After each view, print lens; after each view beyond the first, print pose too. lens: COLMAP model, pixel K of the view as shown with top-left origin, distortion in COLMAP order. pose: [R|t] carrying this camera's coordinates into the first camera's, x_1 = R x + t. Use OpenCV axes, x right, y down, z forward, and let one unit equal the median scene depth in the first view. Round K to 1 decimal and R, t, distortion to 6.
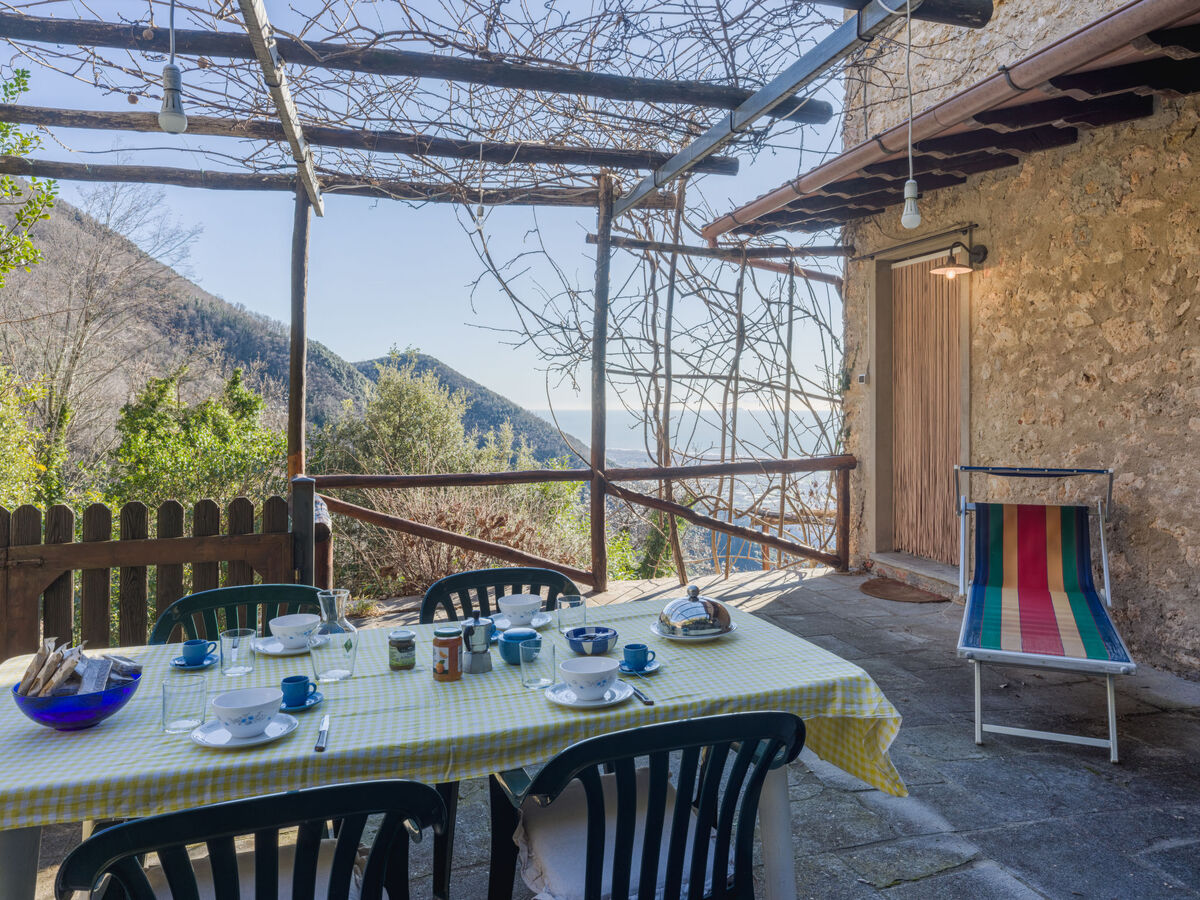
lens RADIAL K [[966.9, 0, 600.0], [0, 966.9, 450.0], [0, 0, 1]] dist [-0.001616, 0.003928]
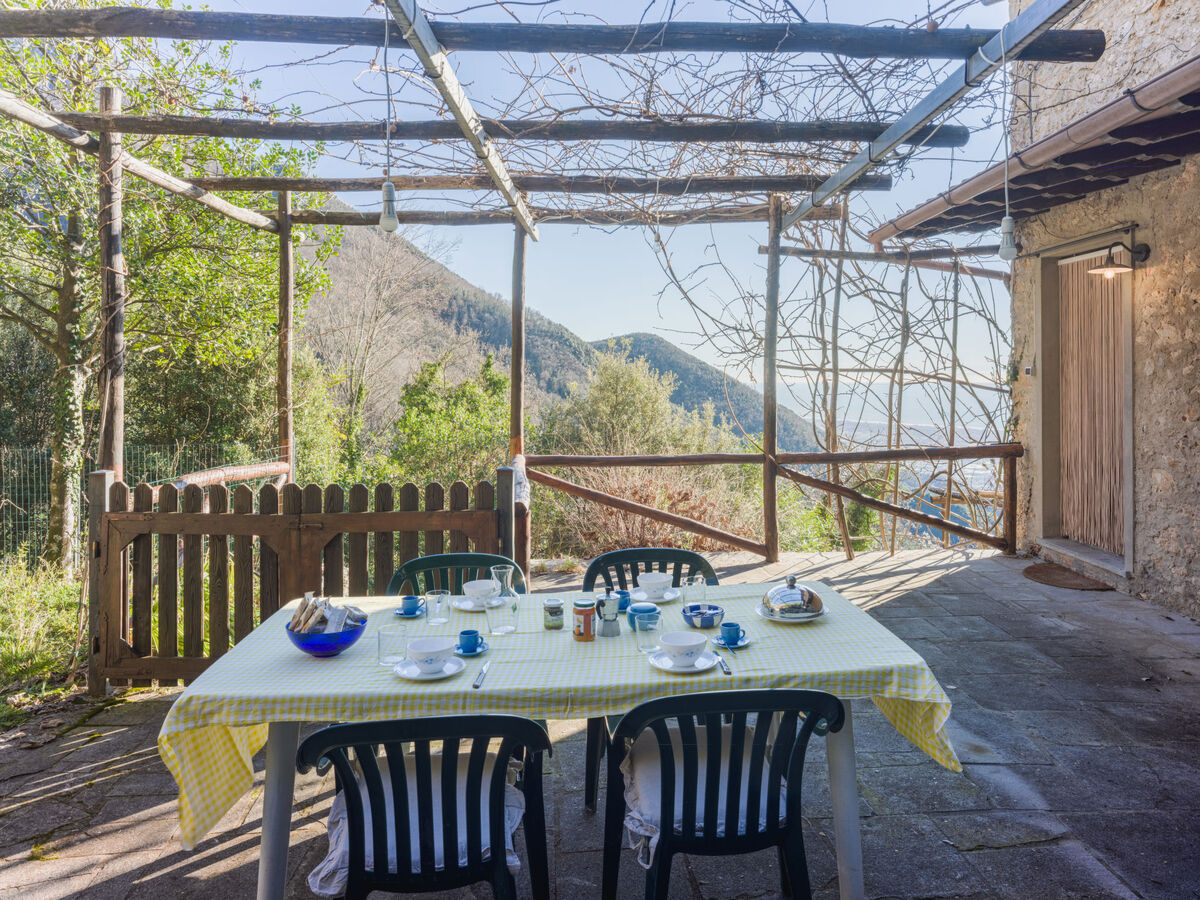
lens RADIAL K [[949.1, 0, 601.8], [0, 949.1, 401.9], [0, 0, 1]] dist [-0.005777, 0.011813]
pose [[0.957875, 0.005357, -0.287135, 0.135479], [-0.001685, 0.999914, 0.013033, -0.057766], [0.287180, -0.012000, 0.957801, -0.120635]]
